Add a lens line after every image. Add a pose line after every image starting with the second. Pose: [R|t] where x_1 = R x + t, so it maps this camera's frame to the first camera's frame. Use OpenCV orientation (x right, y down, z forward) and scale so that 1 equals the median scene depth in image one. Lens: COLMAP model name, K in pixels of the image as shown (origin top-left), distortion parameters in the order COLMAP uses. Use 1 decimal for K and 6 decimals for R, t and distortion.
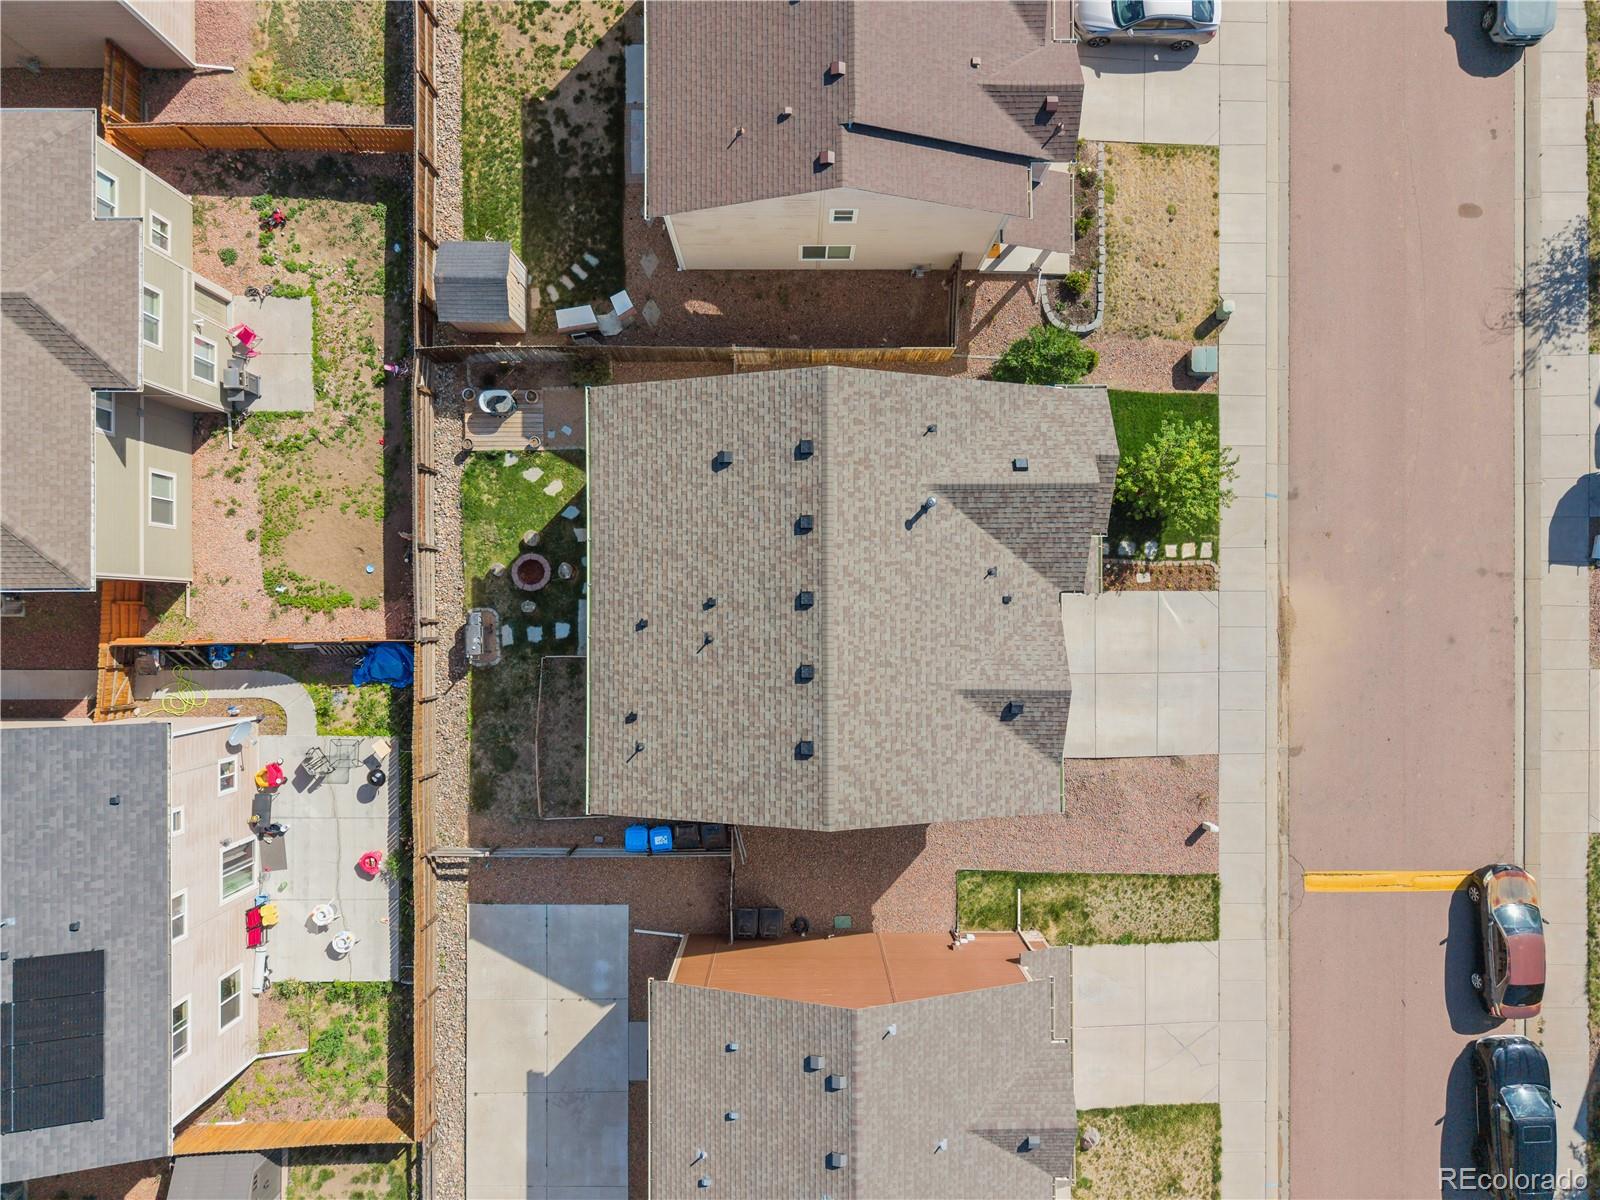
lens RADIAL K [[1099.6, 0, 800.0], [0, 1099.6, 600.0], [0, 0, 1]] dist [-0.002184, 0.042967]
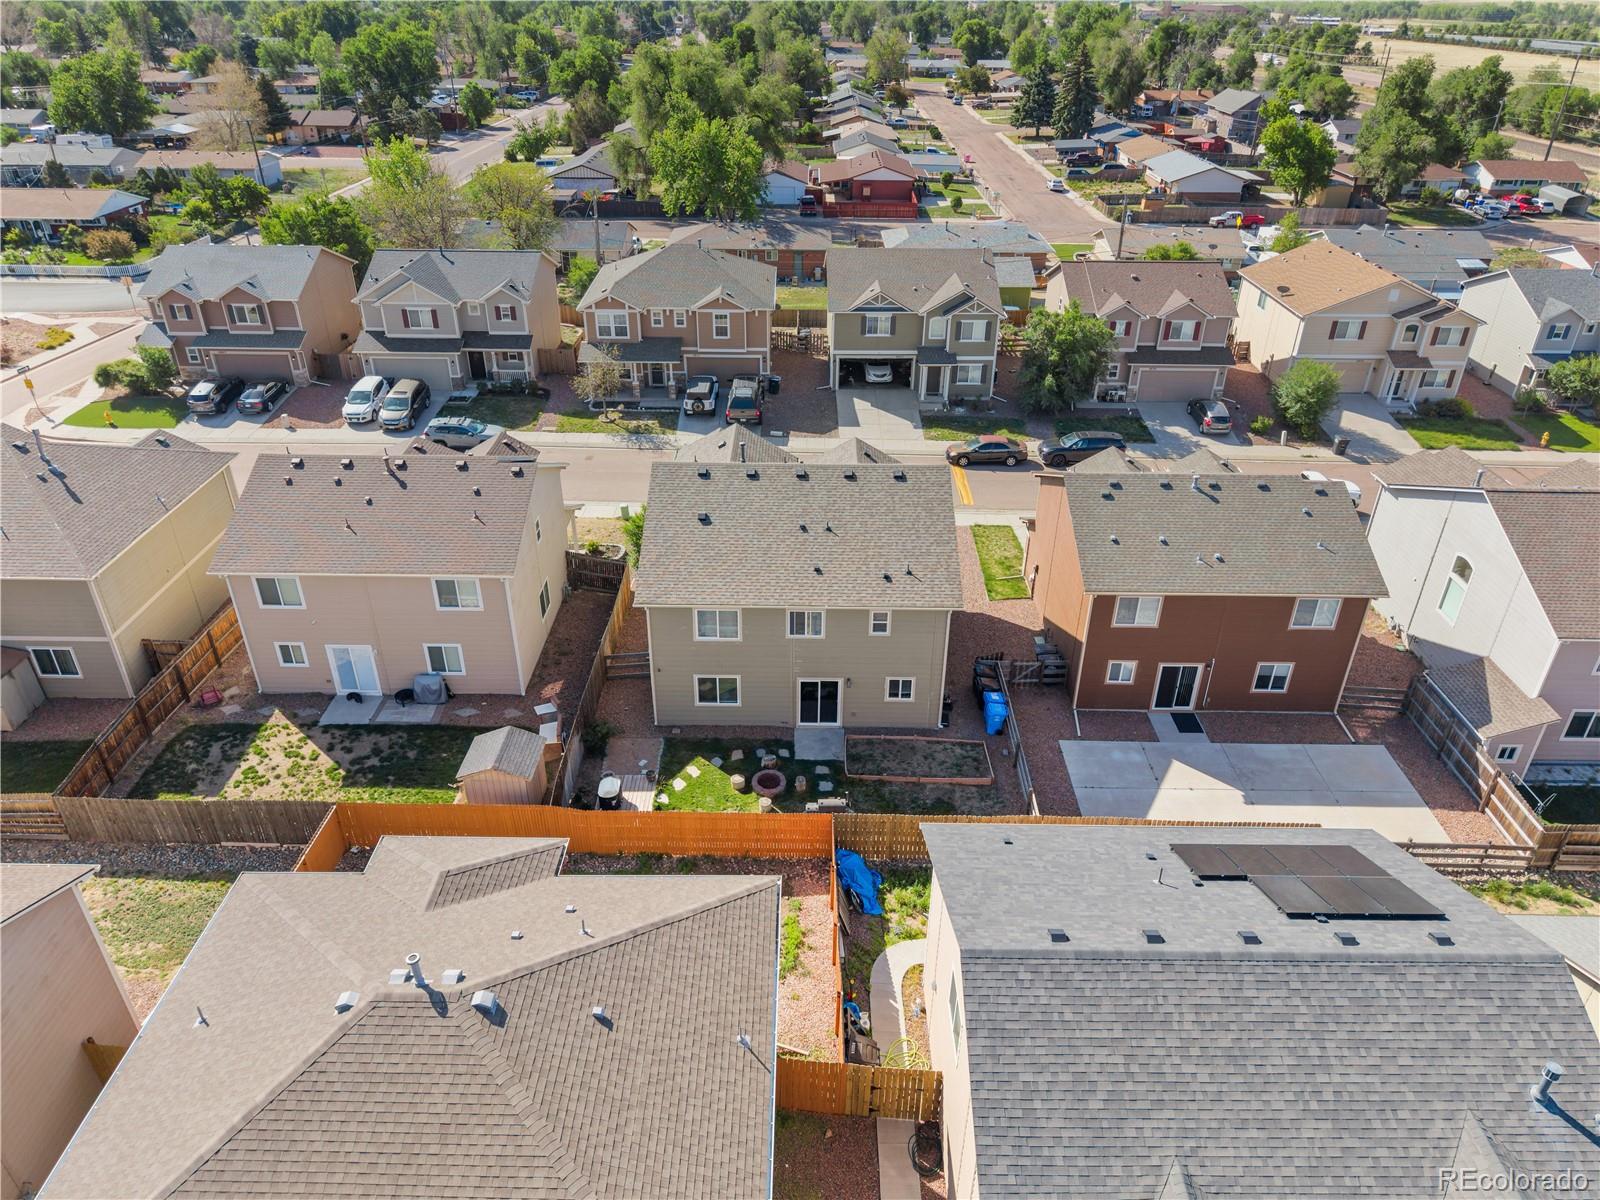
lens RADIAL K [[1074.9, 0, 809.3], [0, 1074.9, 602.1], [0, 0, 1]] dist [0.069177, -0.083801]
pose [[0.007974, -0.505789, 0.862620, -1.136332], [0.999762, 0.021564, 0.003402, 0.007430], [-0.020323, 0.862388, 0.505840, 0.319202]]
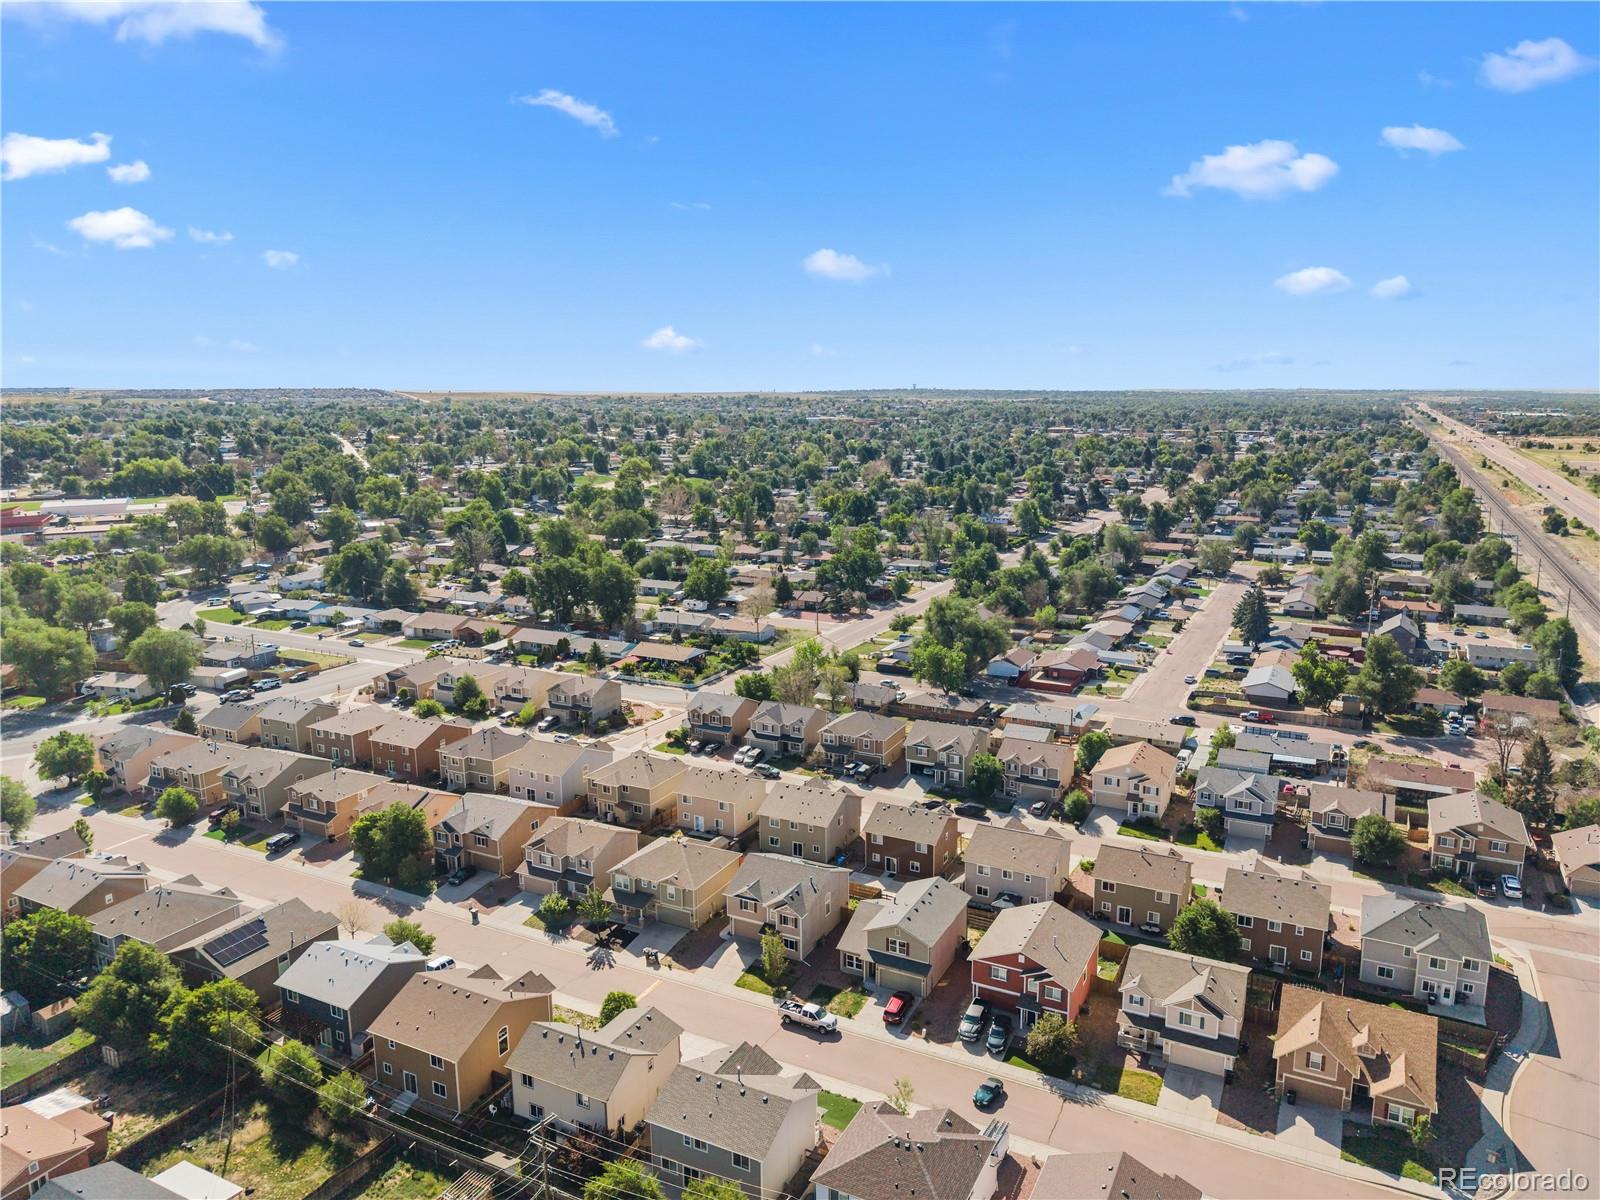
lens RADIAL K [[1074.9, 0, 809.3], [0, 1074.9, 602.1], [0, 0, 1]] dist [0.069177, -0.083801]
pose [[0.454446, -0.177423, 0.872926, -4.010325], [0.890770, 0.093565, -0.444718, 2.046533], [-0.002772, 0.979677, 0.200563, -0.956021]]
